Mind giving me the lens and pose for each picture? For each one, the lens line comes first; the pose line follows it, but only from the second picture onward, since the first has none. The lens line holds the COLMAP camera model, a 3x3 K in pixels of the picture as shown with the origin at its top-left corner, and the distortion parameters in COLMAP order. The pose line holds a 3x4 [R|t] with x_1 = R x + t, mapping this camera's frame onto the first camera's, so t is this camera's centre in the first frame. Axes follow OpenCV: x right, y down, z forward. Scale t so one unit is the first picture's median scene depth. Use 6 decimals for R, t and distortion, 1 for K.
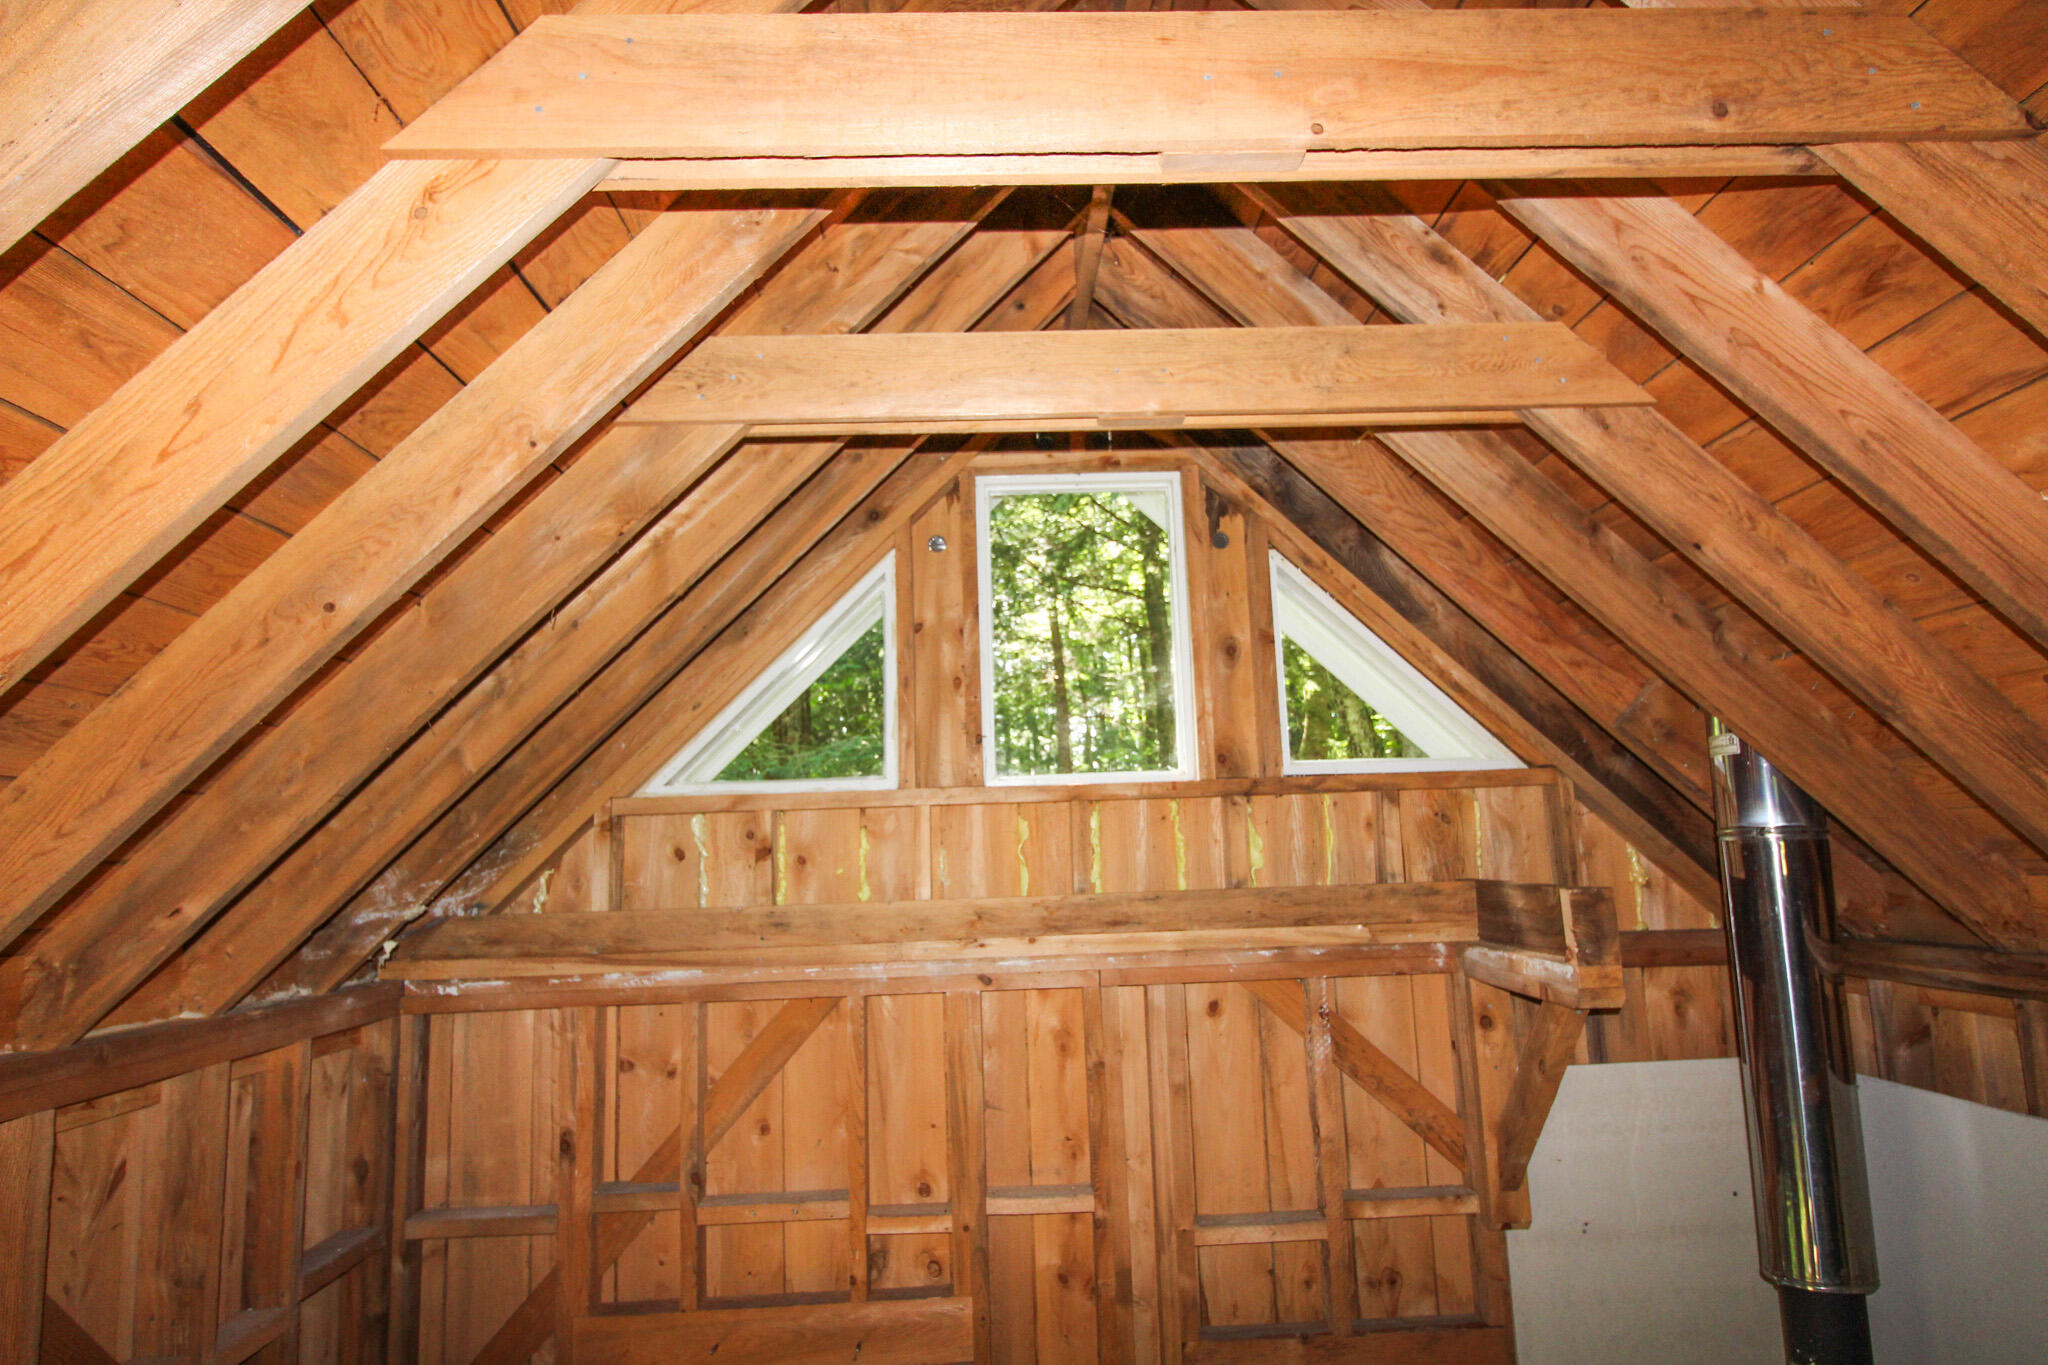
lens RADIAL K [[1229.6, 0, 1024.7], [0, 1229.6, 658.6], [0, 0, 1]] dist [-0.002851, -0.000730]
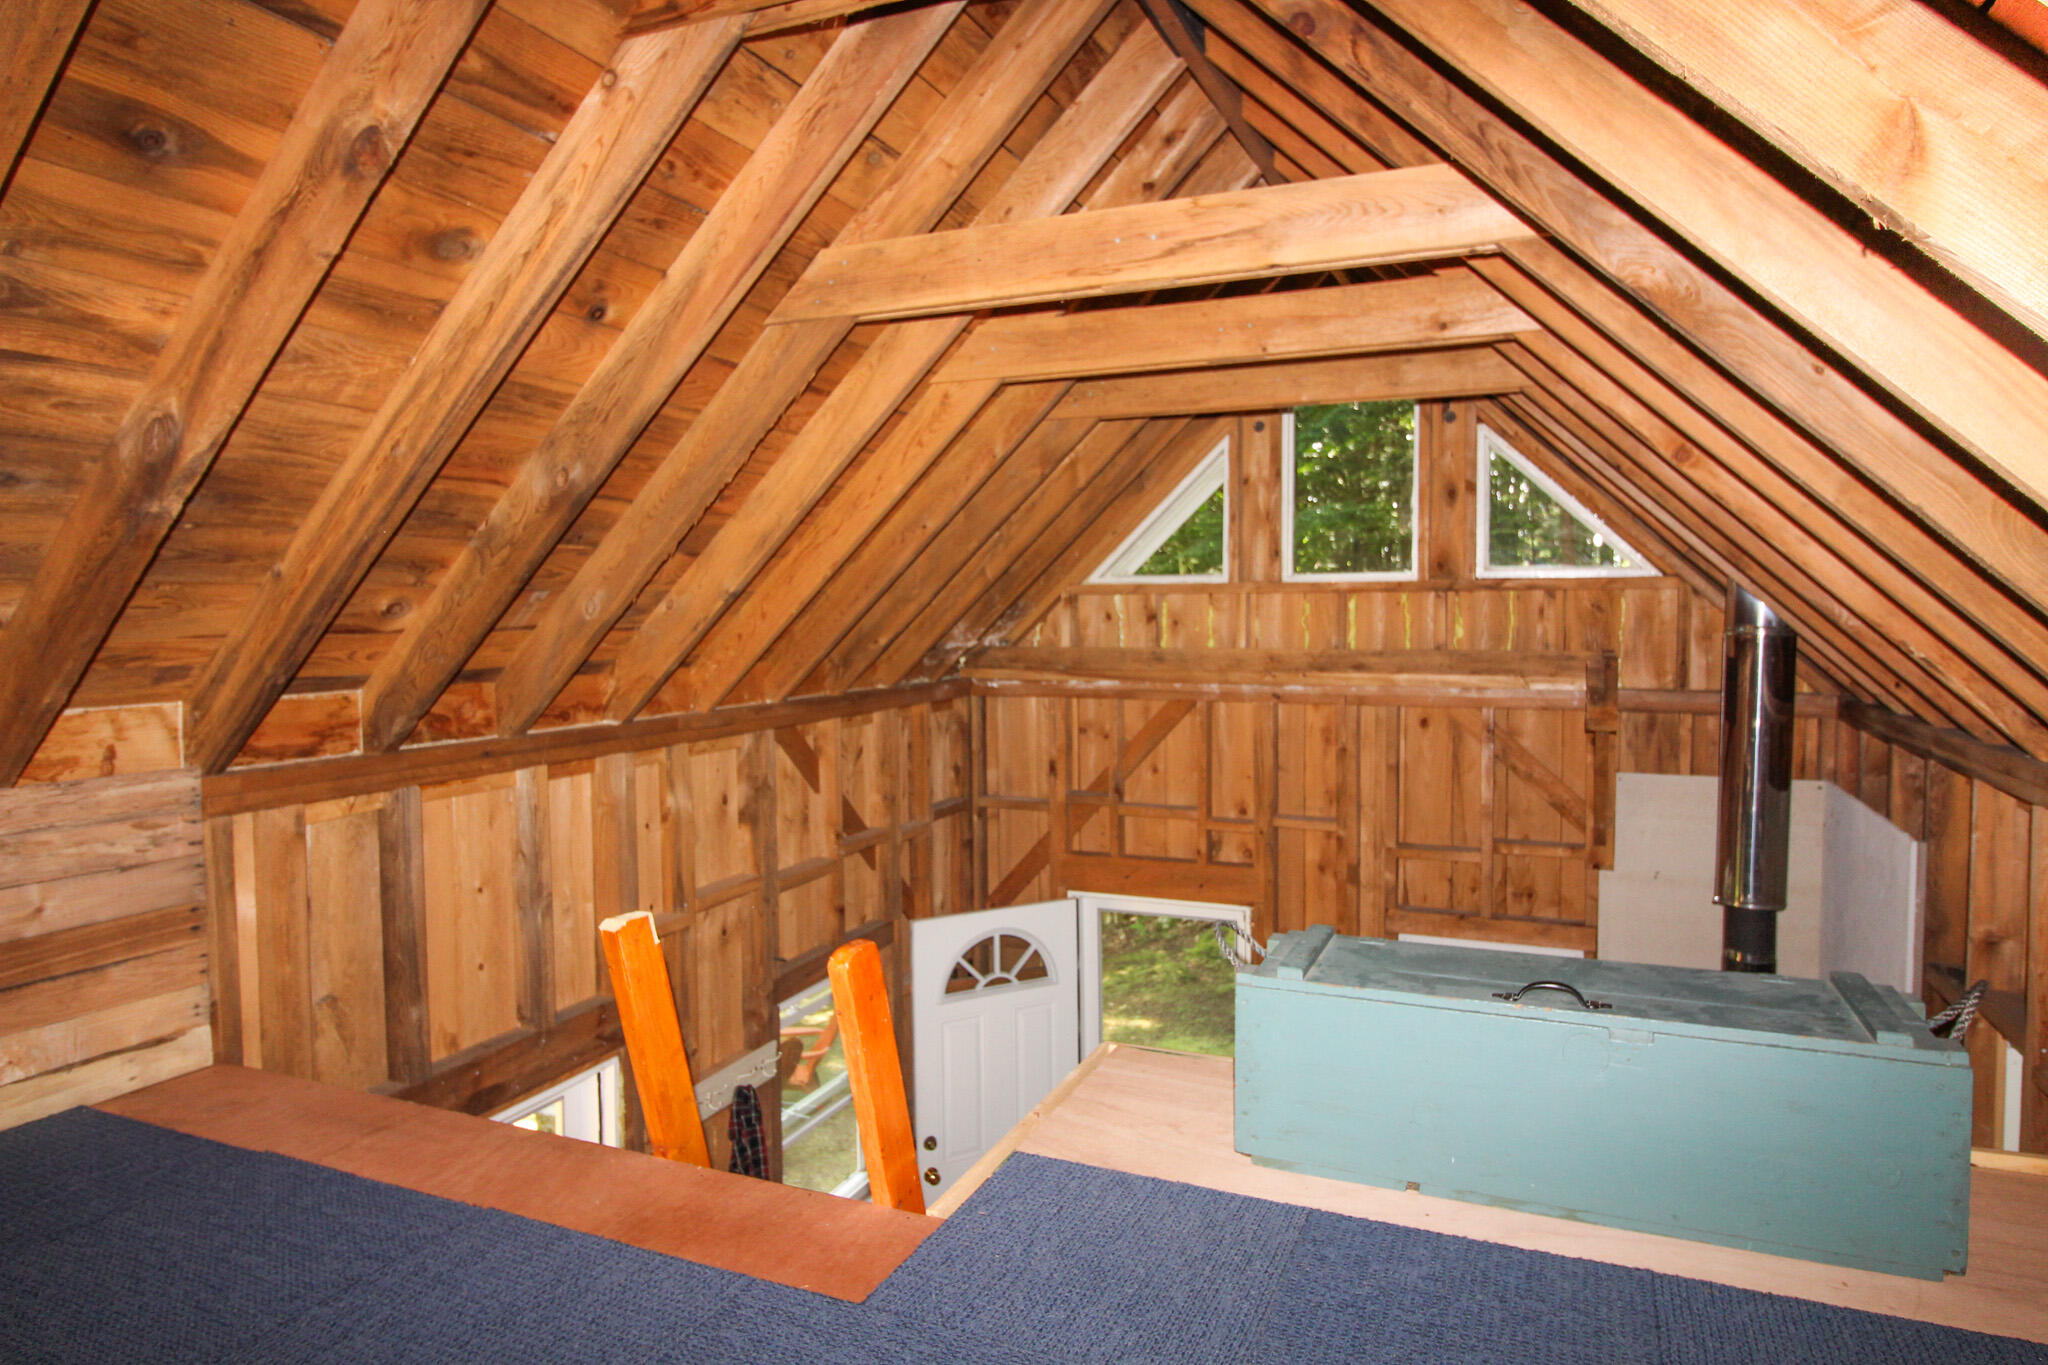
lens RADIAL K [[1229.6, 0, 1024.7], [0, 1229.6, 658.6], [0, 0, 1]] dist [-0.002851, -0.000730]
pose [[0.902920, 0.047194, -0.427210, 0.376639], [0.044841, 0.978186, 0.202833, -0.148593], [0.427463, -0.202298, 0.881108, -0.630111]]
